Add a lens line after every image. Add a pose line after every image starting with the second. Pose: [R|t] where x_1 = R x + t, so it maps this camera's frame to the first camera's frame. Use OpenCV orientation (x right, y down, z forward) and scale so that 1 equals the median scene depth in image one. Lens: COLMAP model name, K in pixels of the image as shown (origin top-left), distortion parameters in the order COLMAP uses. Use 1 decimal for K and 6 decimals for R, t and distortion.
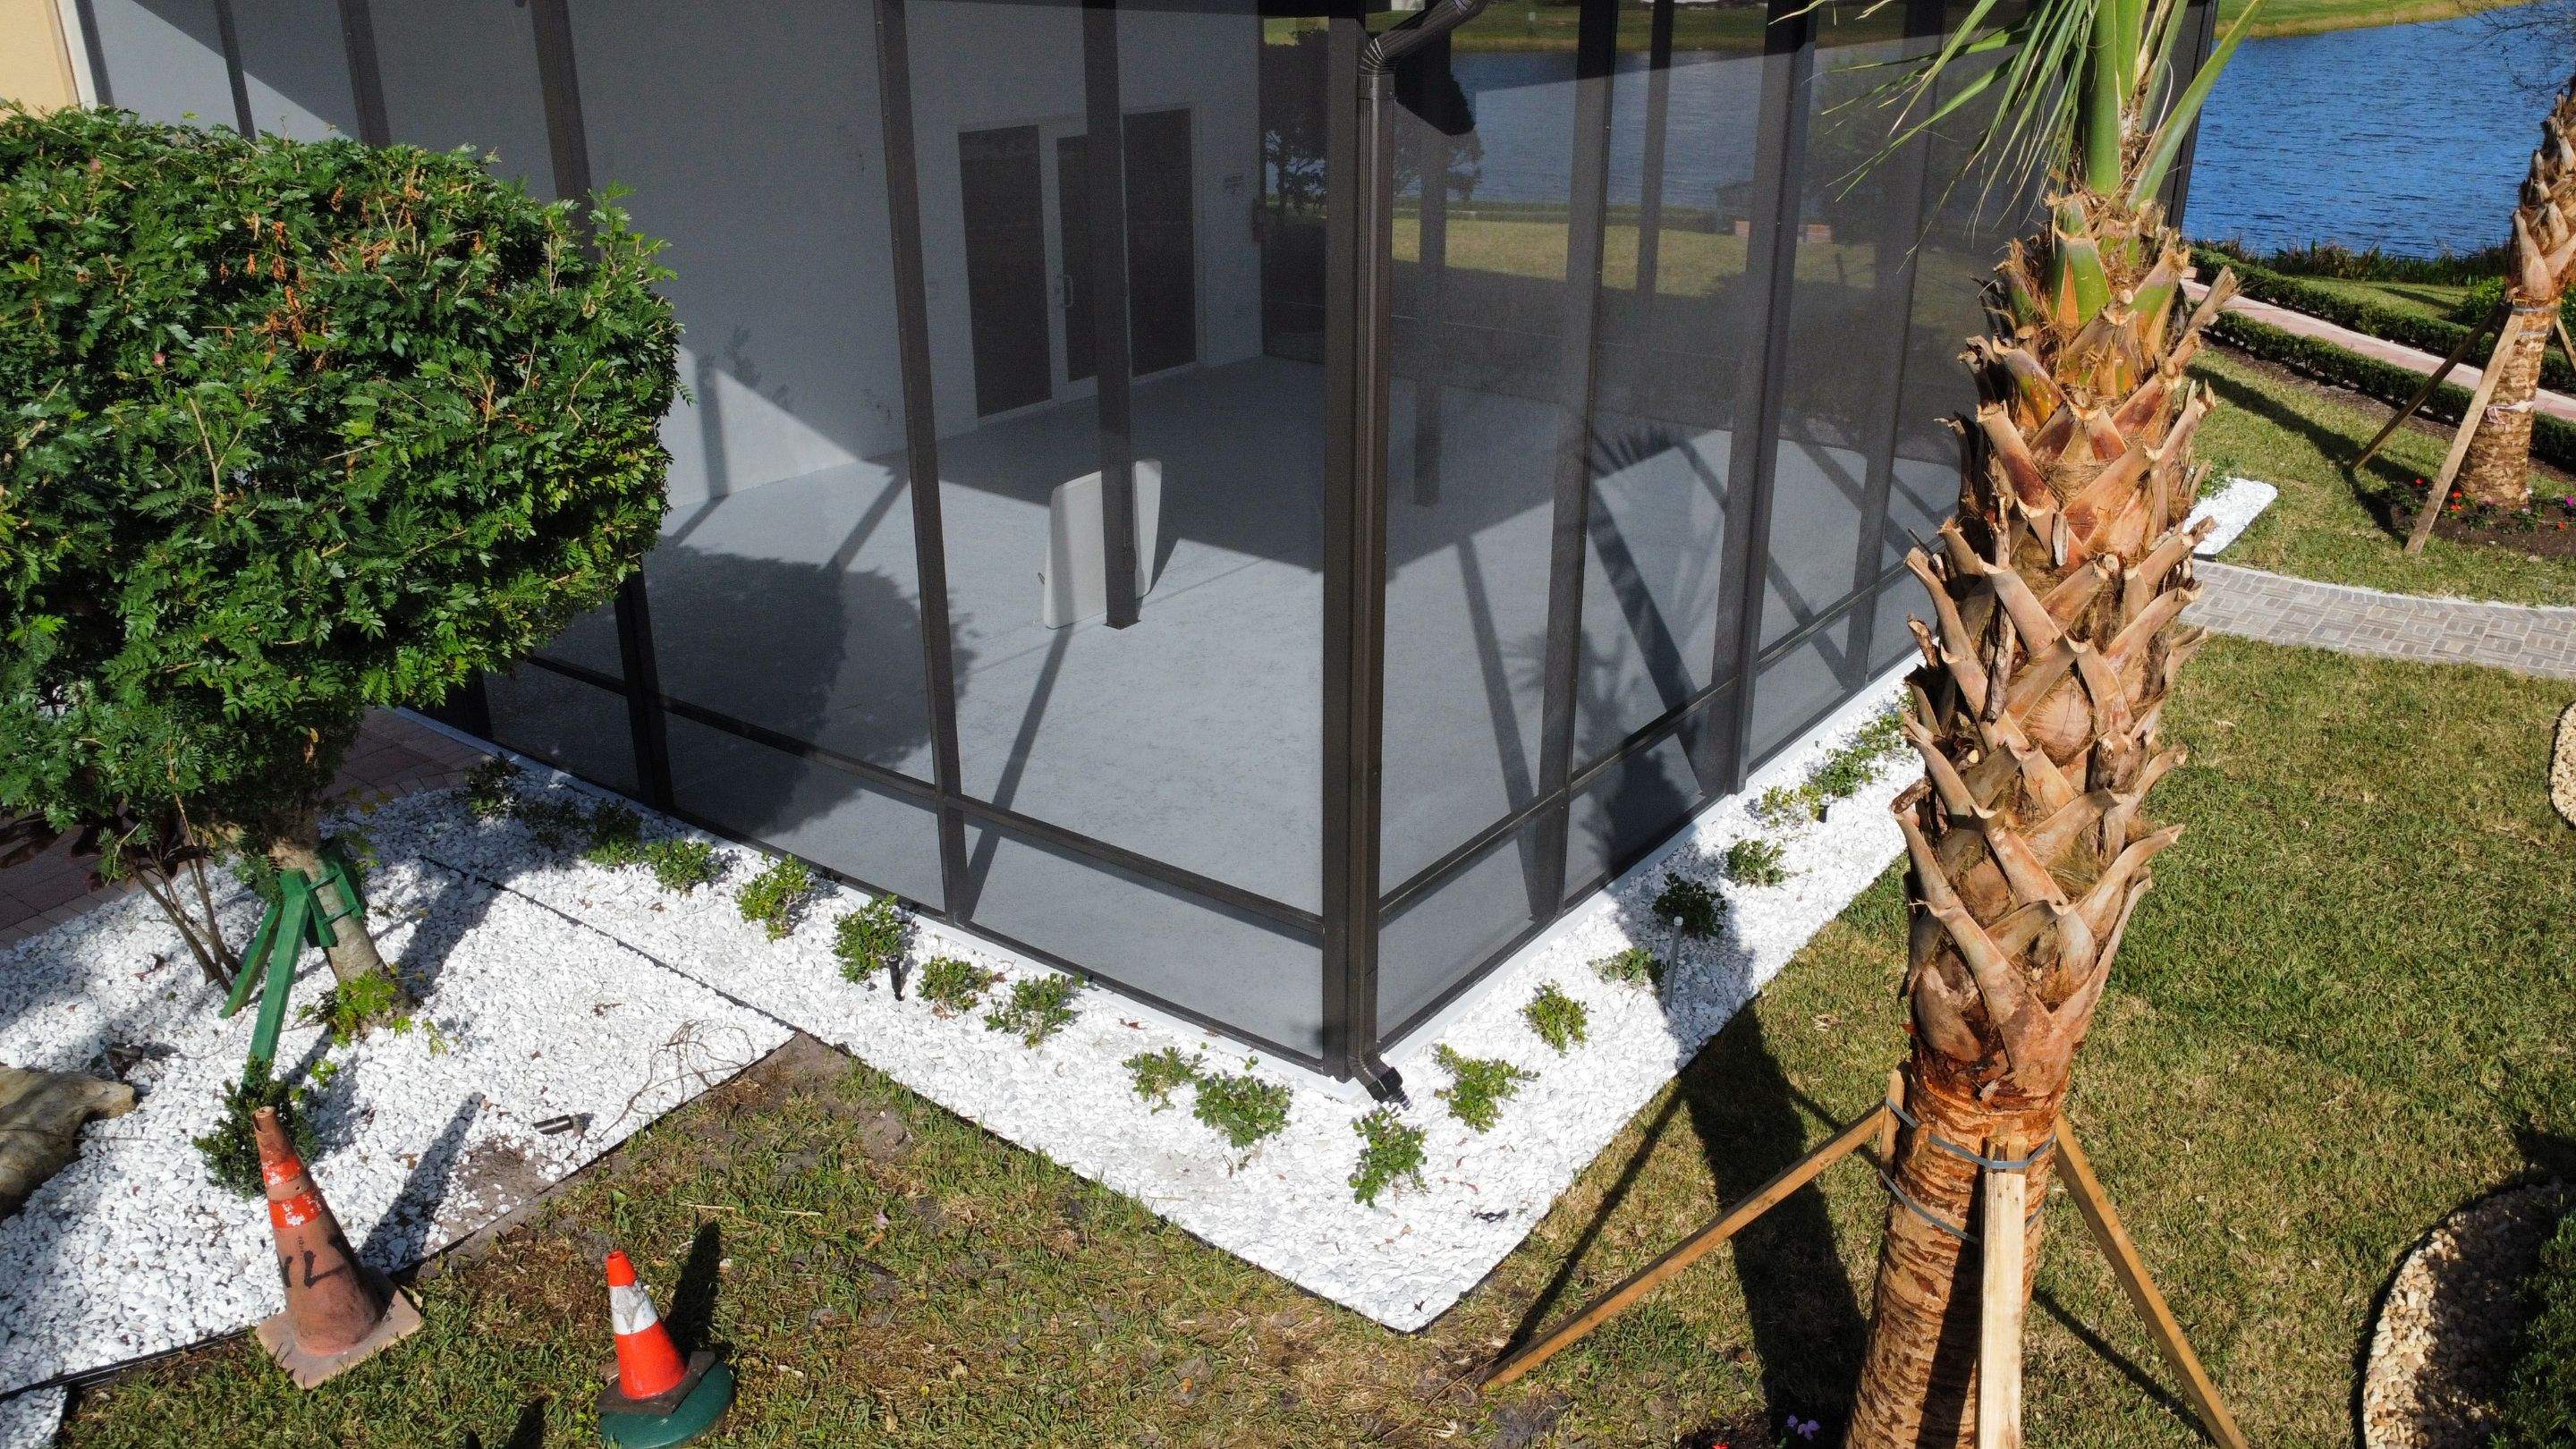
lens RADIAL K [[1956.3, 0, 1289.1], [0, 1956.3, 725.3], [0, 0, 1]] dist [0.000299, -0.000609]
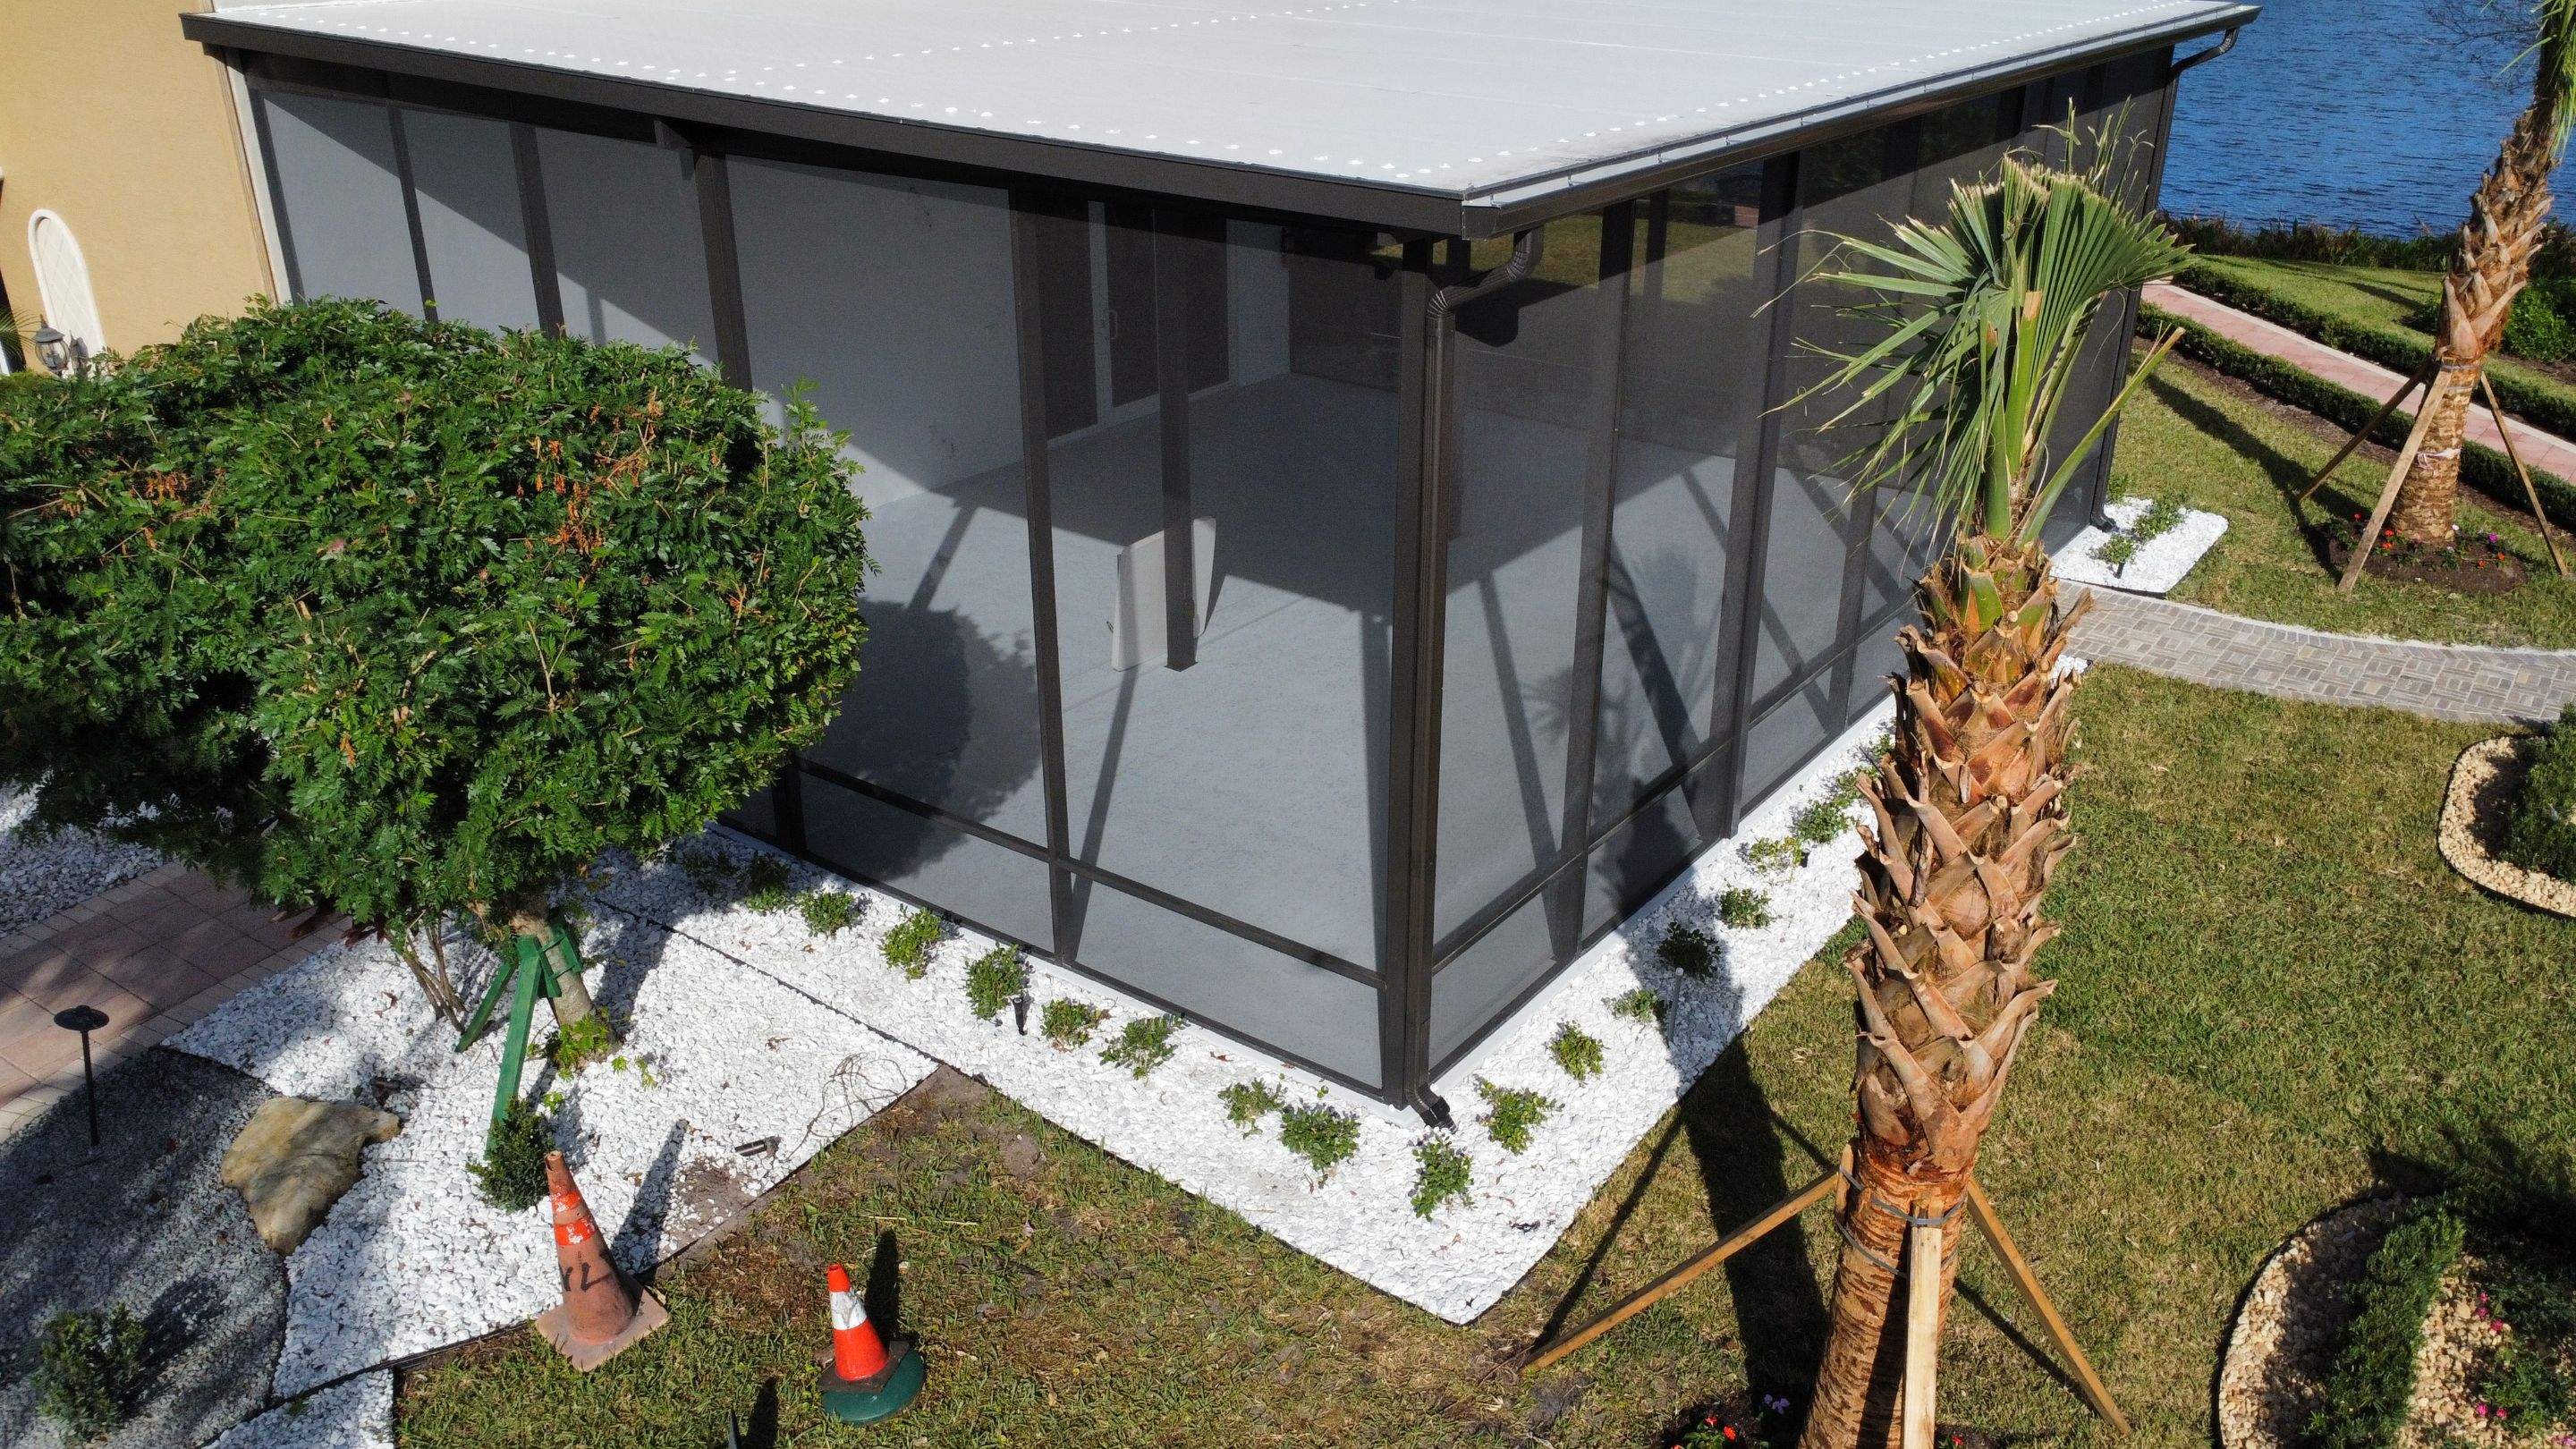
lens RADIAL K [[1956.3, 0, 1289.4], [0, 1956.3, 723.4], [0, 0, 1]] dist [0.000299, -0.000609]
pose [[0.999998, 0.000177, 0.001897, -0.046527], [-0.000248, 0.999307, 0.037233, -0.107897], [-0.001889, -0.037234, 0.999305, -0.209551]]
